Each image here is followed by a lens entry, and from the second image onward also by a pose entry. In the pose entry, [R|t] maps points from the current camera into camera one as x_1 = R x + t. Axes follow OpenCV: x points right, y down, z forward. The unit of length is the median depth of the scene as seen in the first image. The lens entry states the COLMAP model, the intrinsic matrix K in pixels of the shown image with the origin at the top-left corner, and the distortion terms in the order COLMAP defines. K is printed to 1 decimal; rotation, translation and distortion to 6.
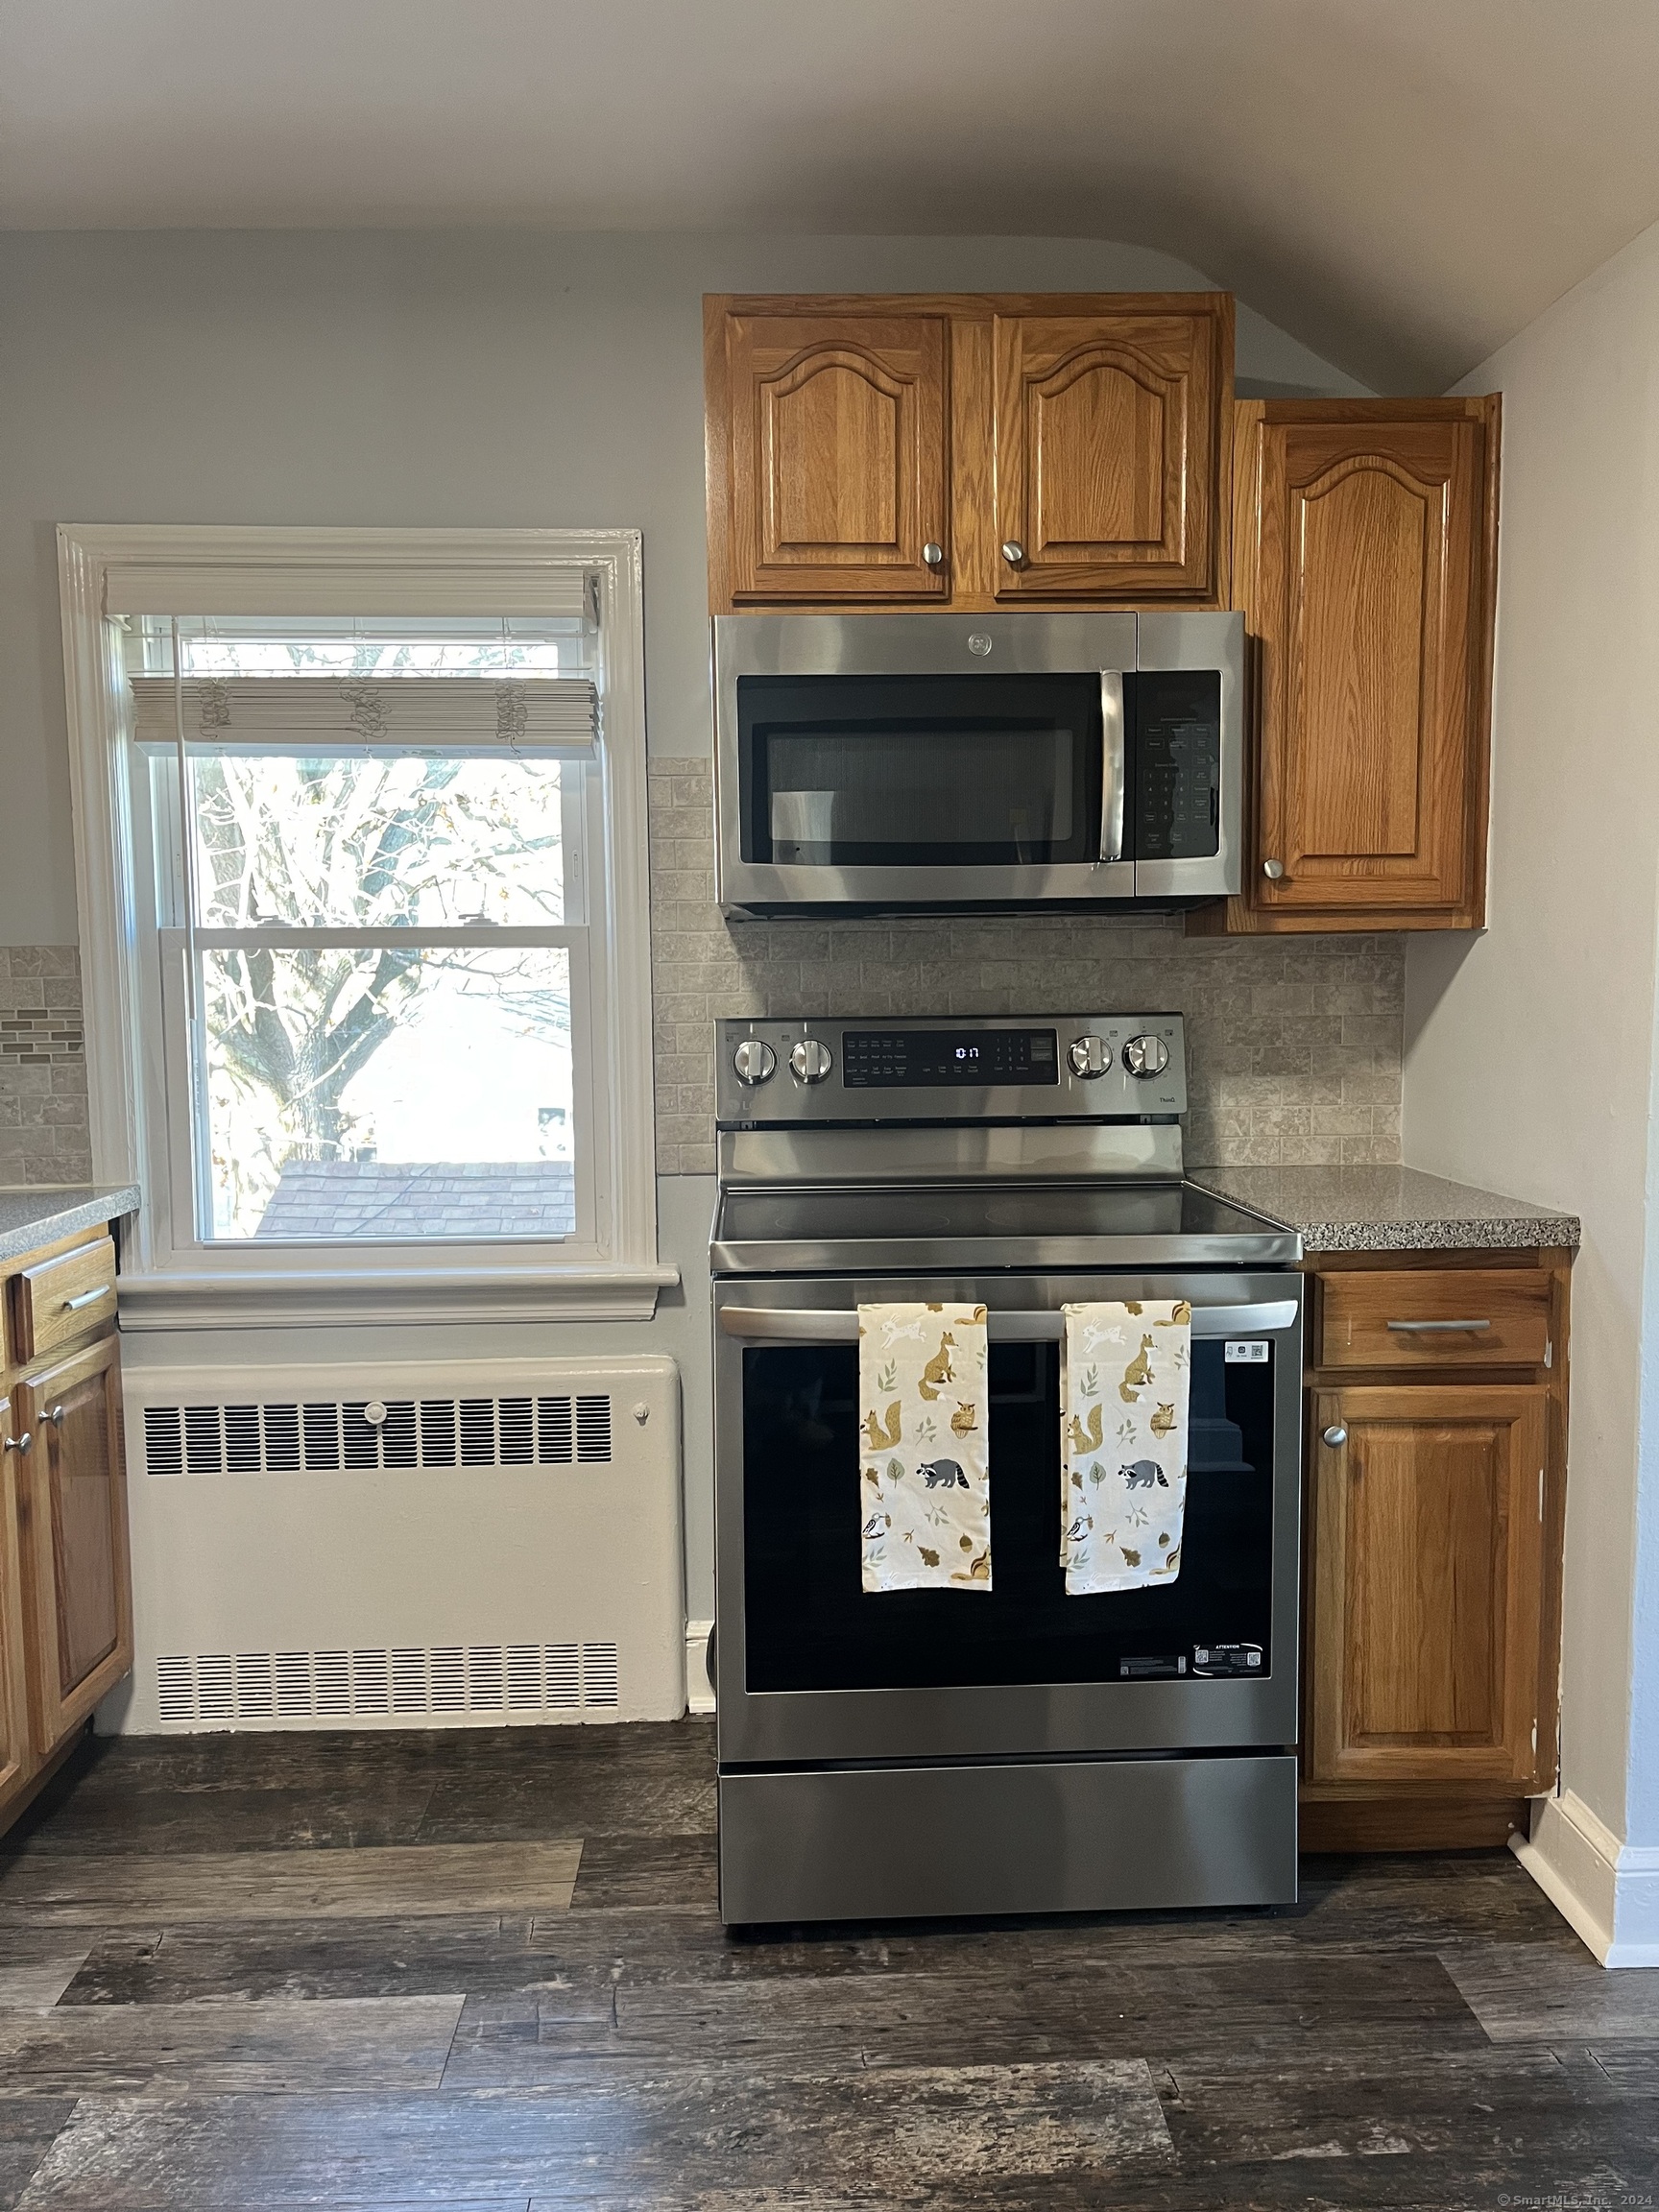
lens RADIAL K [[1675.6, 0, 838.0], [0, 1675.6, 1118.5], [0, 0, 1]] dist [0.085246, -0.118415]
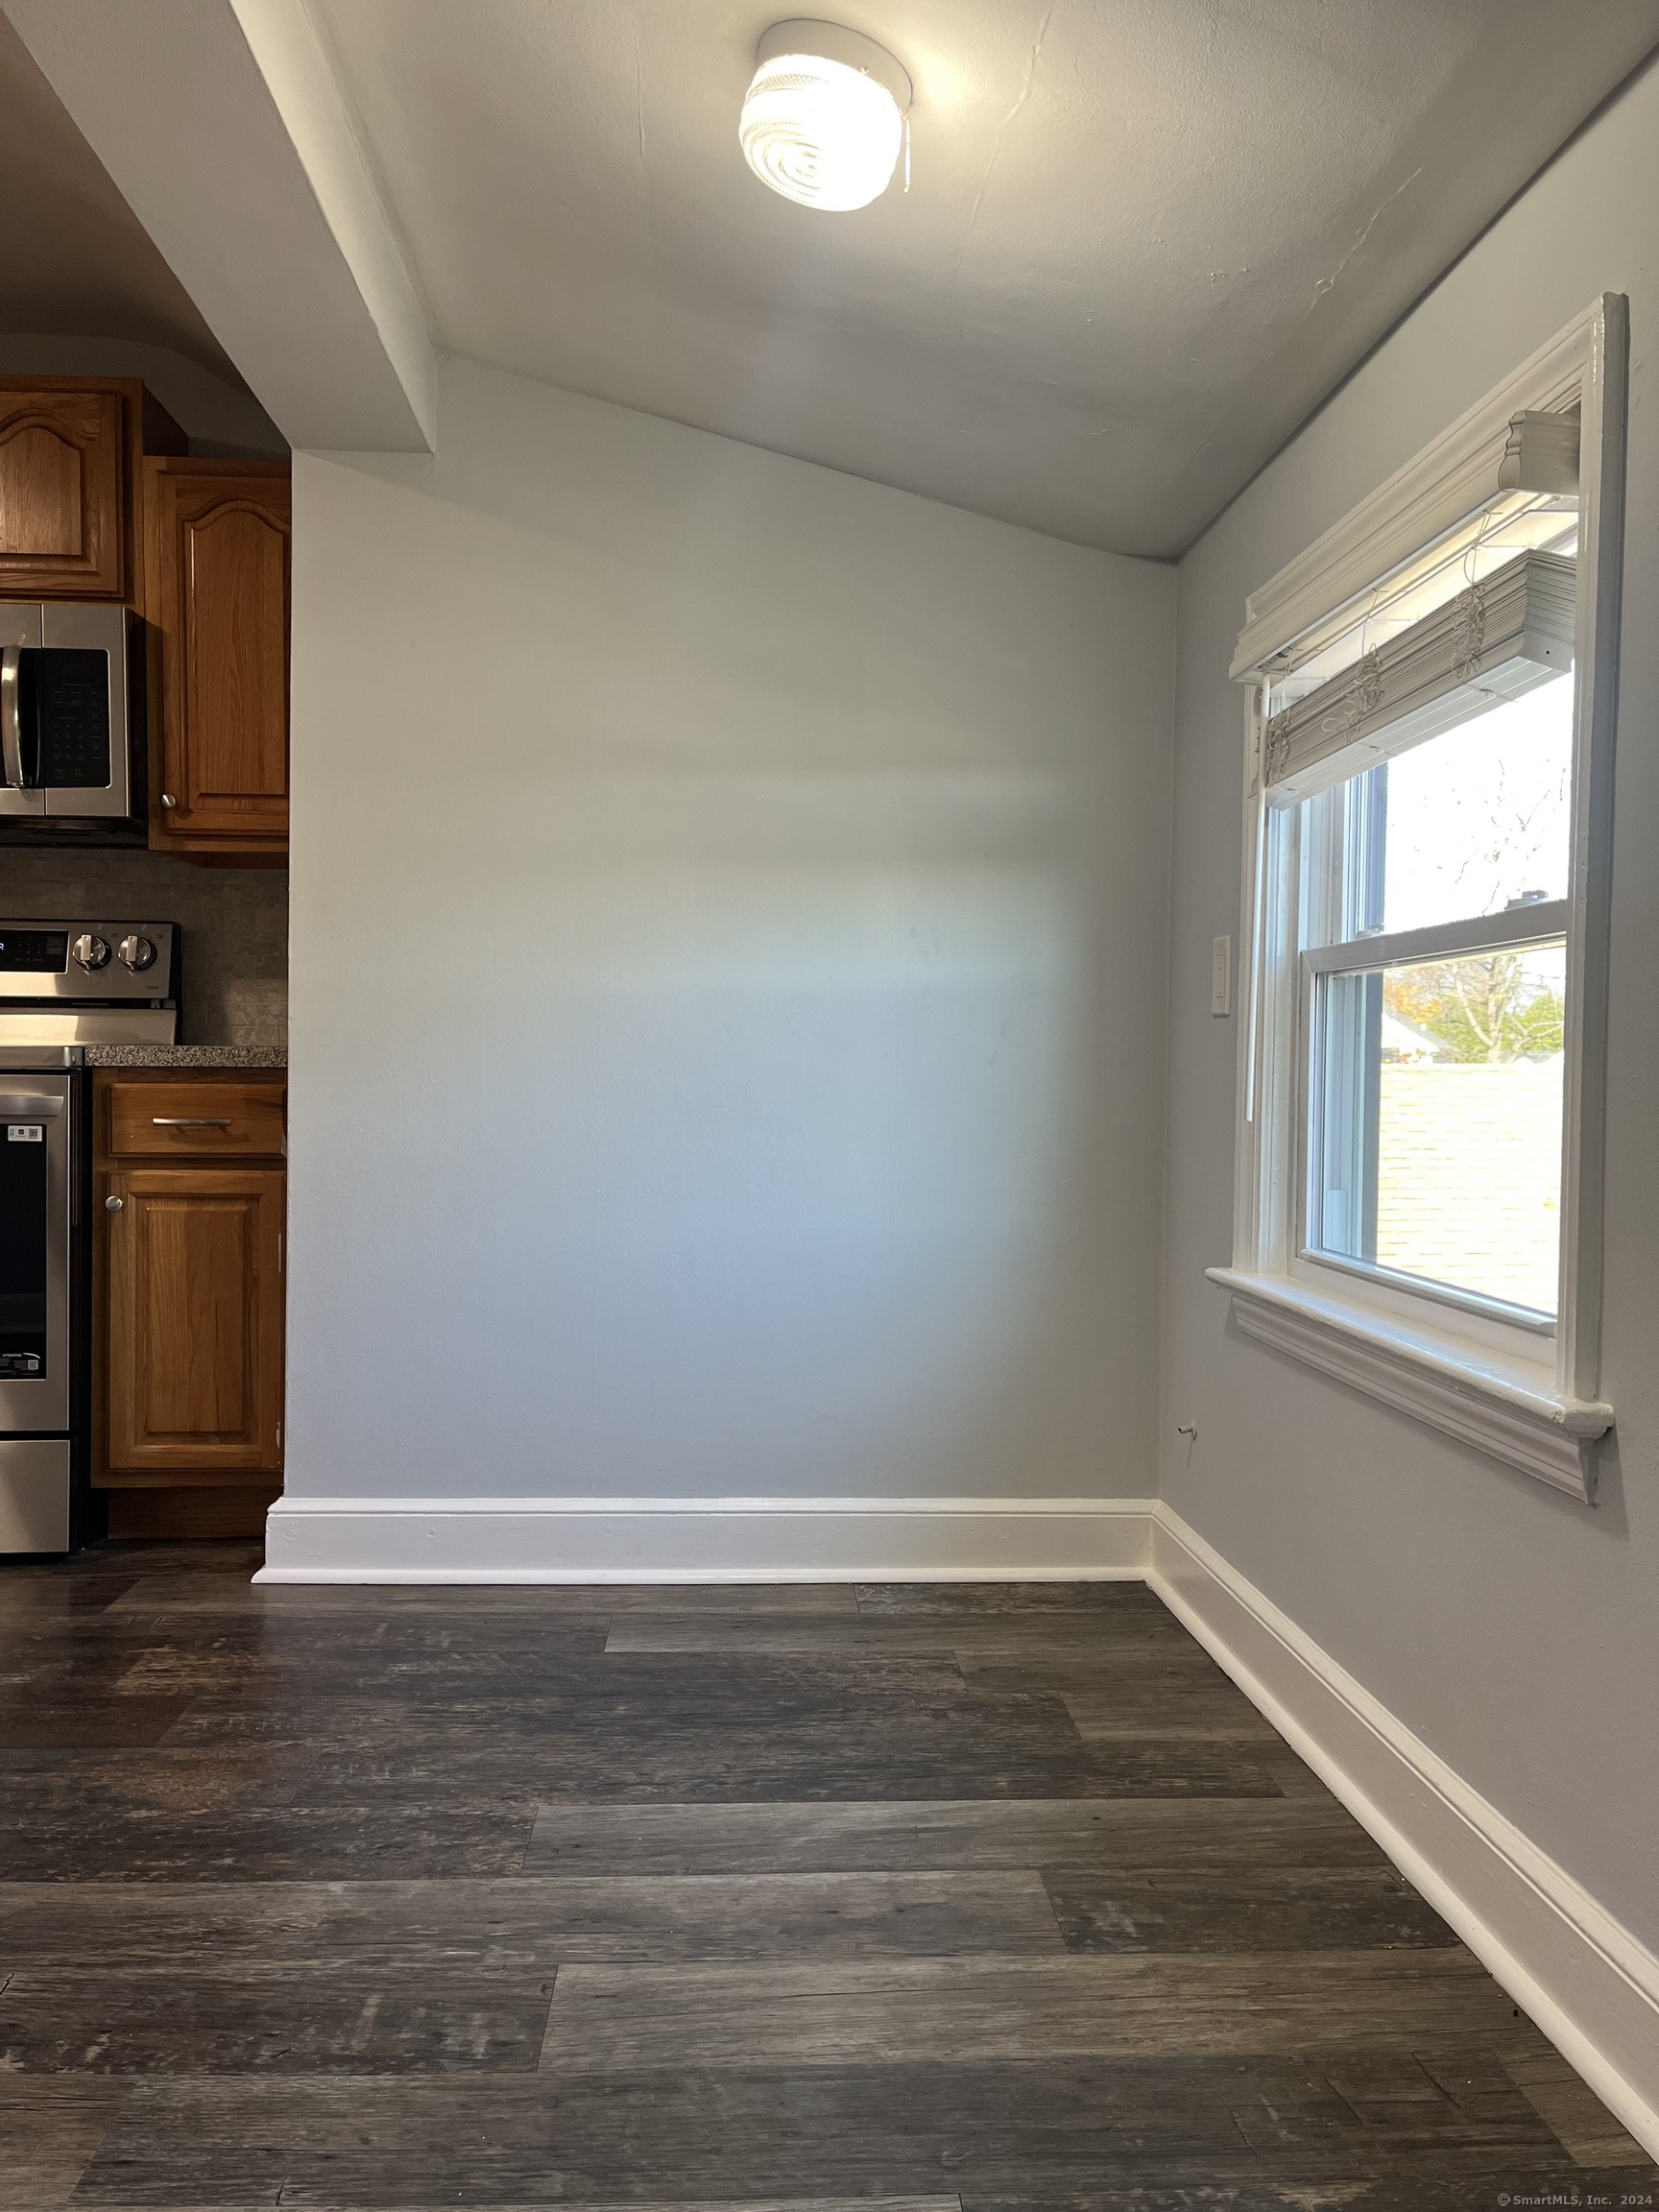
lens RADIAL K [[1675.6, 0, 838.0], [0, 1675.6, 1118.5], [0, 0, 1]] dist [0.085246, -0.118415]
pose [[0.999075, 0.018721, 0.038725, 0.813079], [-0.016570, 0.998341, -0.055141, 0.184136], [-0.039693, 0.054448, 0.997727, -0.375683]]
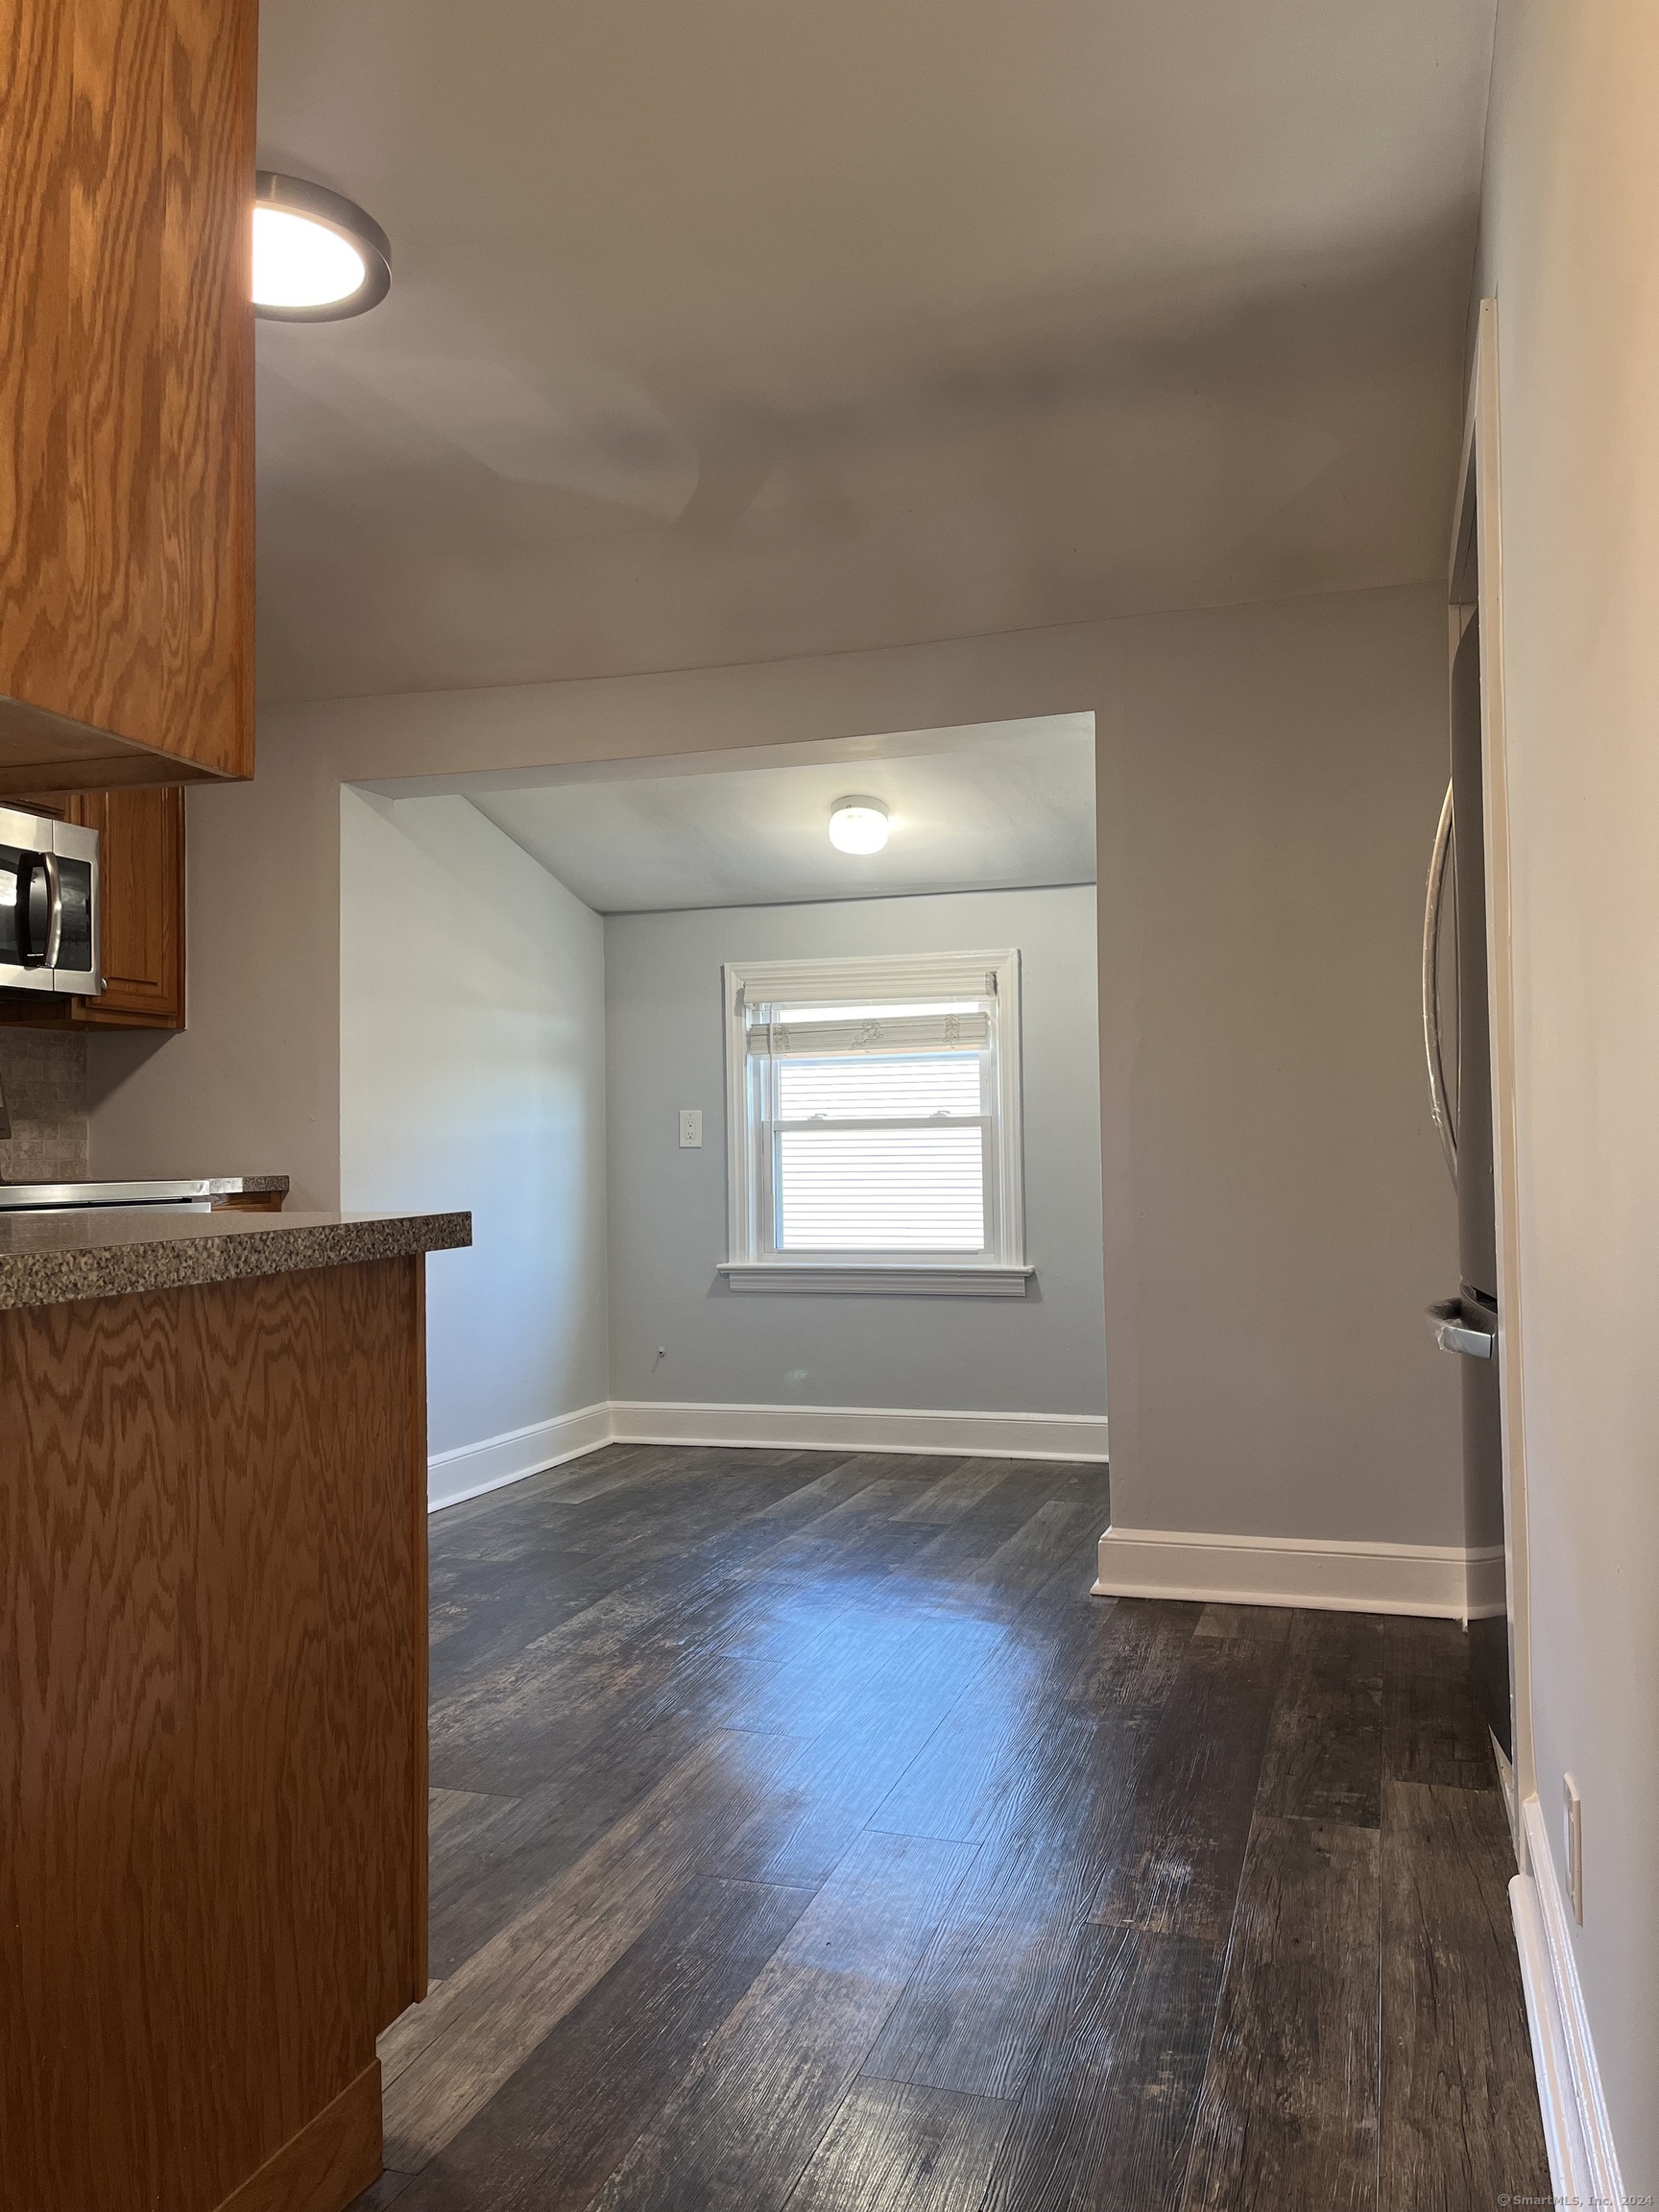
lens RADIAL K [[1675.6, 0, 838.0], [0, 1675.6, 1118.5], [0, 0, 1]] dist [0.085246, -0.118415]
pose [[0.349035, 0.027973, 0.936692, -2.055461], [0.090581, 0.993867, -0.063433, 0.172252], [-0.932722, 0.106986, 0.344361, -0.230021]]
